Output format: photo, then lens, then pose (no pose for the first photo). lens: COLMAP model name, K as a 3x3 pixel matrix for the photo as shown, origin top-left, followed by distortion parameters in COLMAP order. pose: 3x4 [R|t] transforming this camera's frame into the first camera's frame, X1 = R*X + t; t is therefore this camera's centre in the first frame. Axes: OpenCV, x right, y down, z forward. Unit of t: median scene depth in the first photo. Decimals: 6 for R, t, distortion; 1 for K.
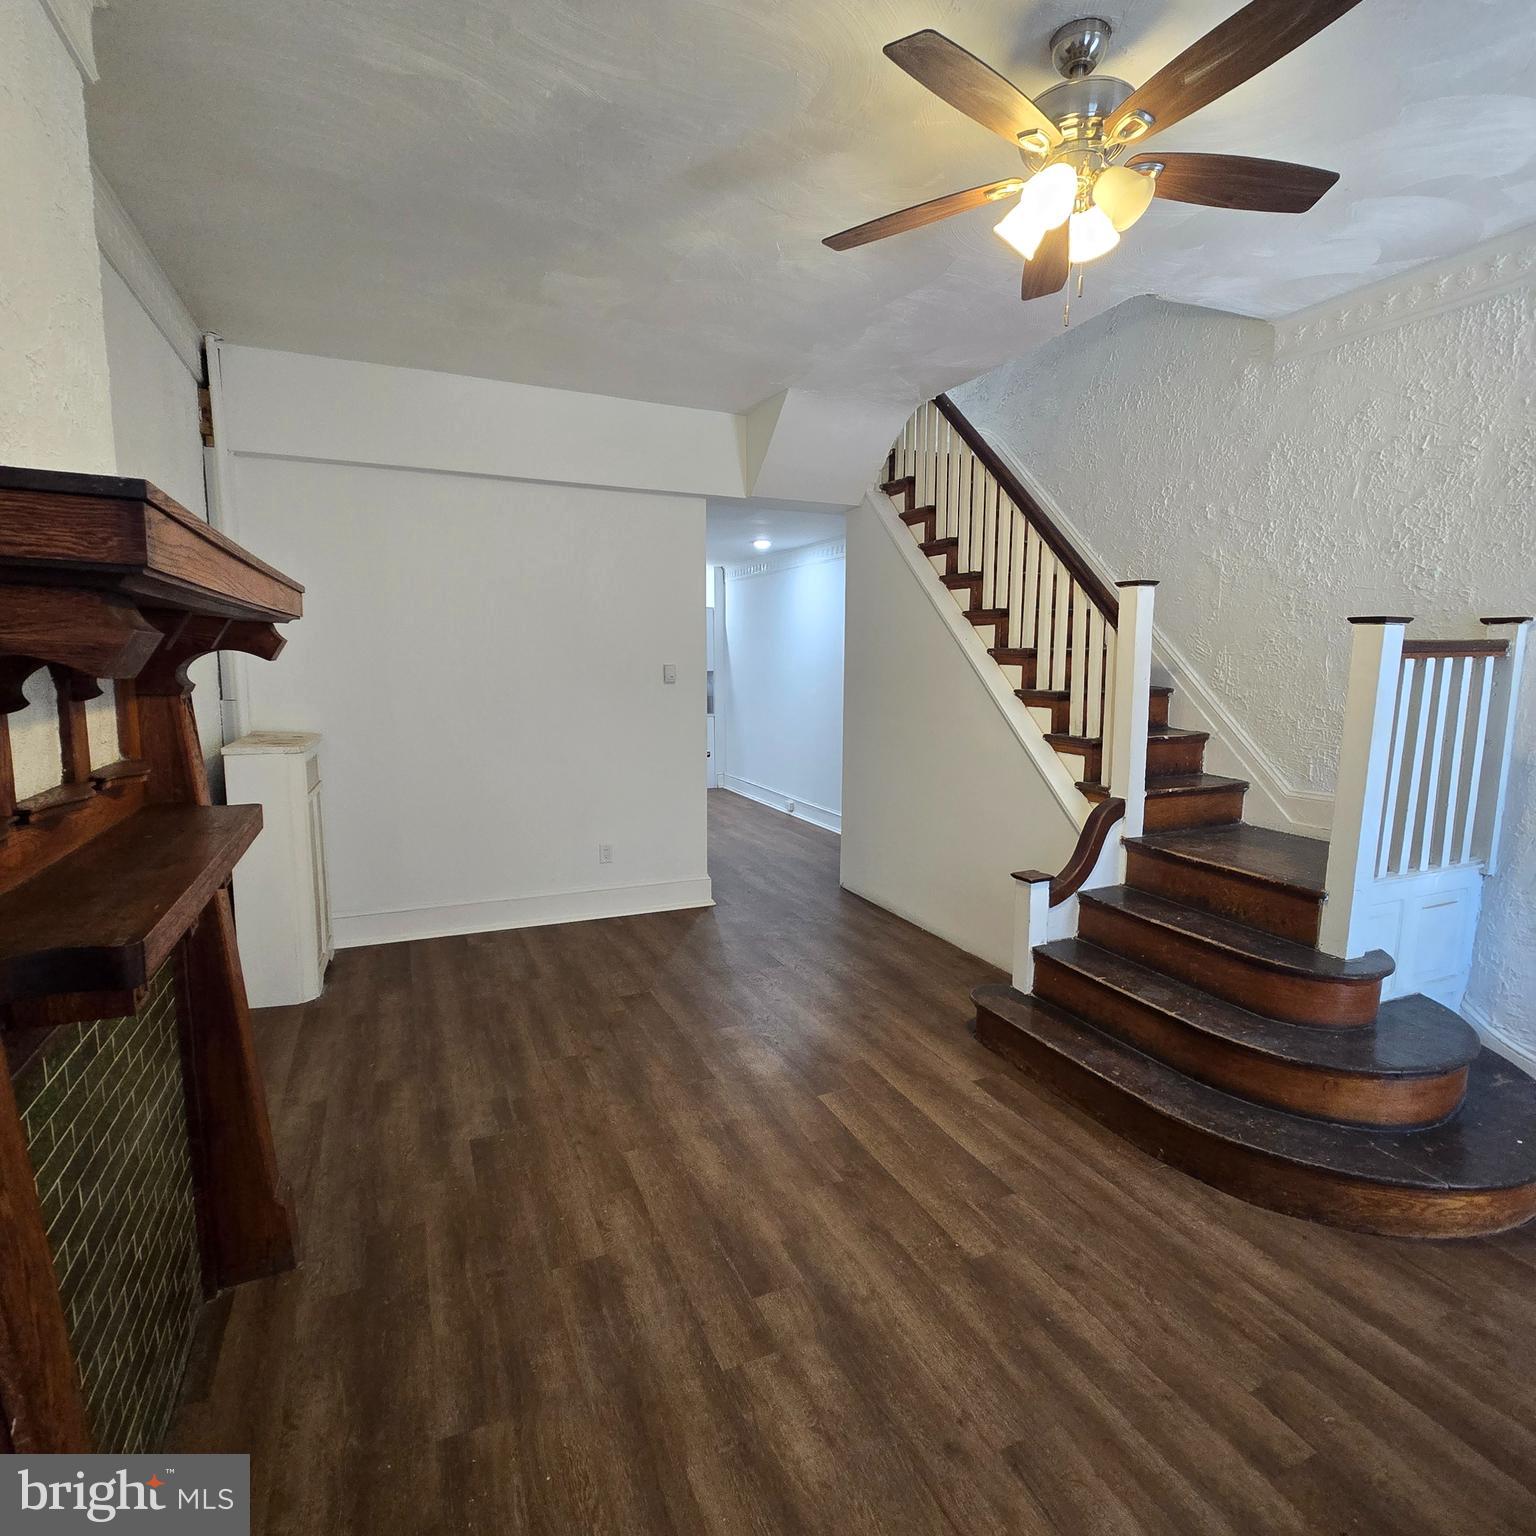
lens RADIAL K [[839.5, 0, 764.1], [0, 839.5, 762.4], [0, 0, 1]] dist [0.002217, 0.000107]
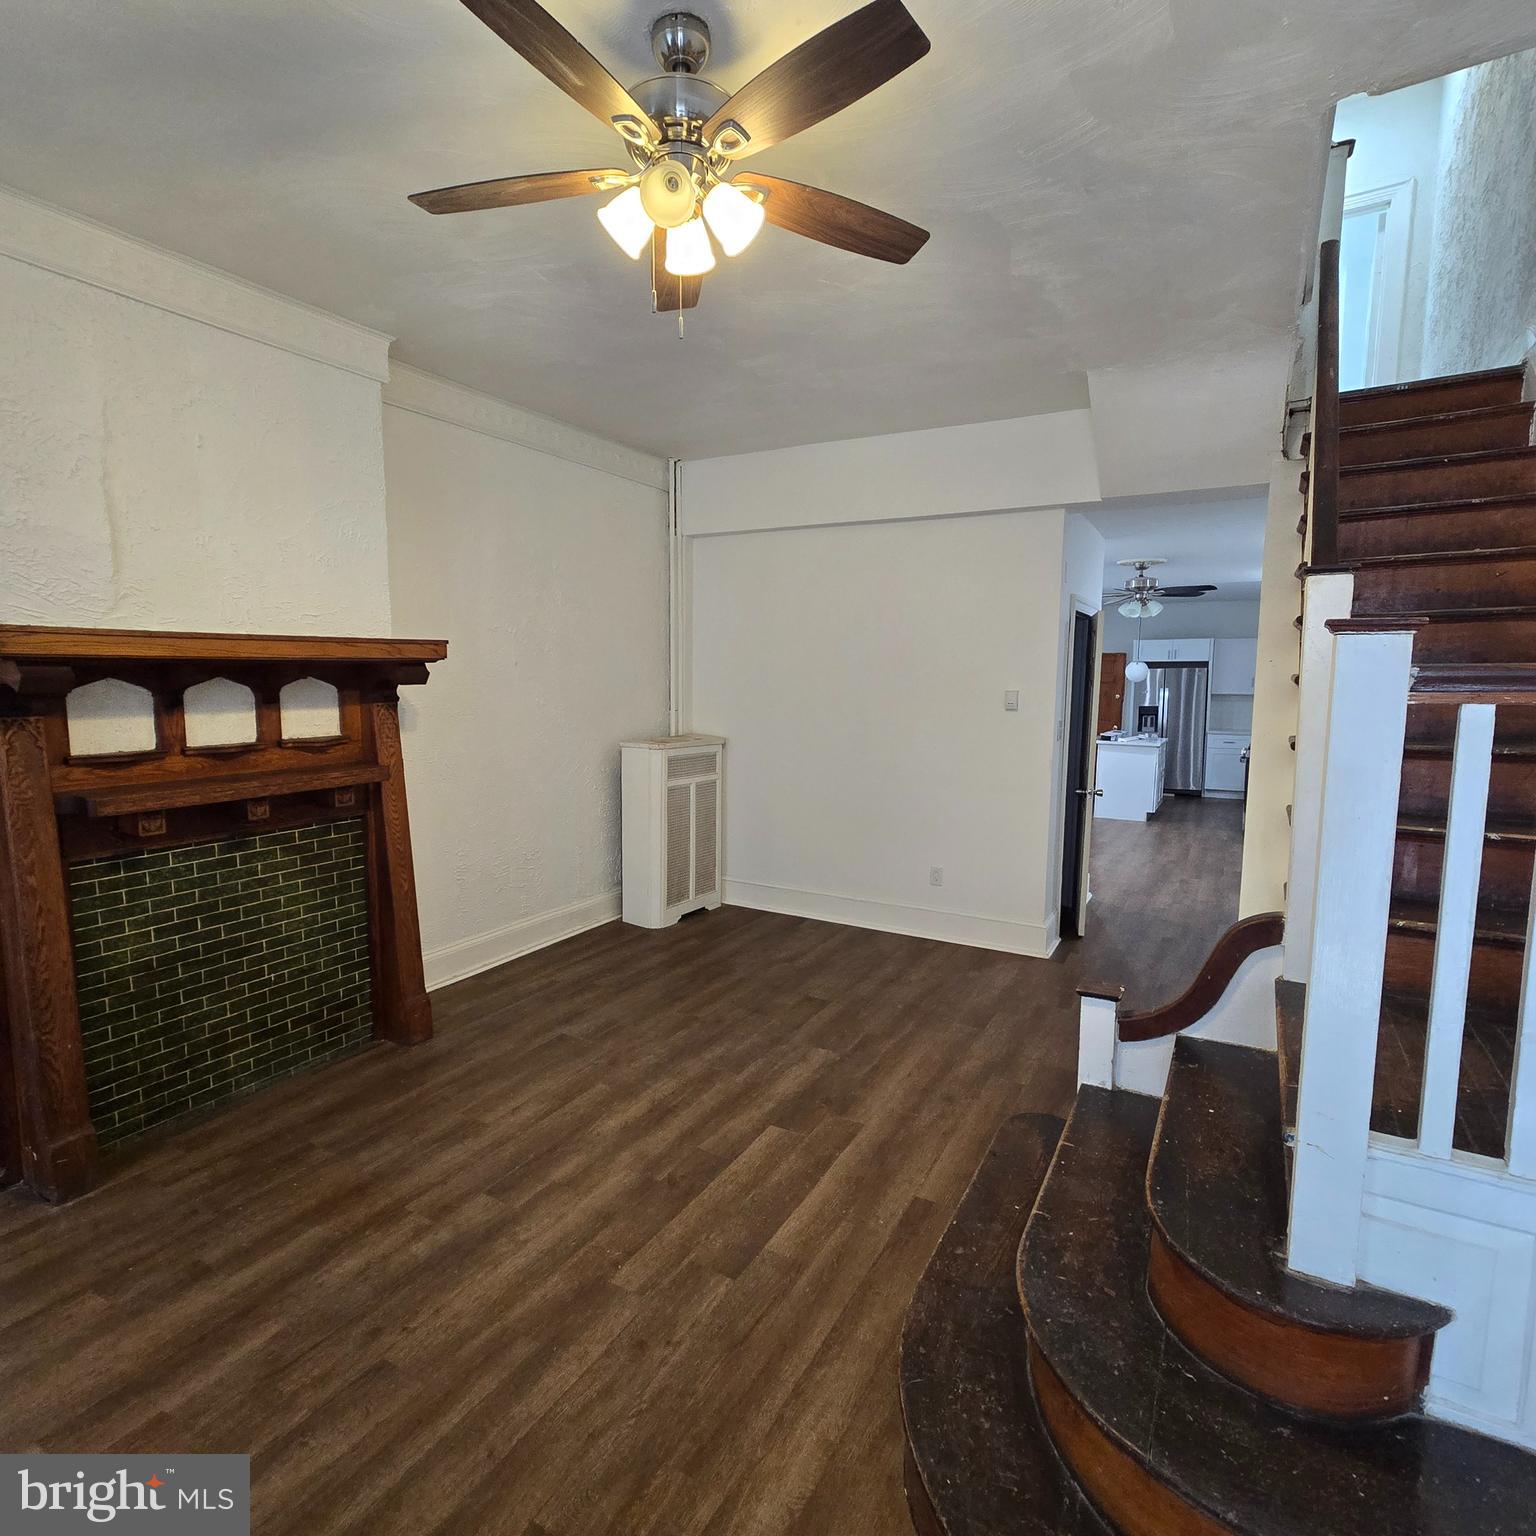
lens RADIAL K [[839.5, 0, 763.0], [0, 839.5, 767.3], [0, 0, 1]] dist [0.002217, 0.000107]
pose [[0.599098, 0.089566, -0.795650, 0.968326], [-0.104867, 0.993941, 0.032926, -0.067037], [0.793778, 0.063711, 0.604861, 0.434190]]
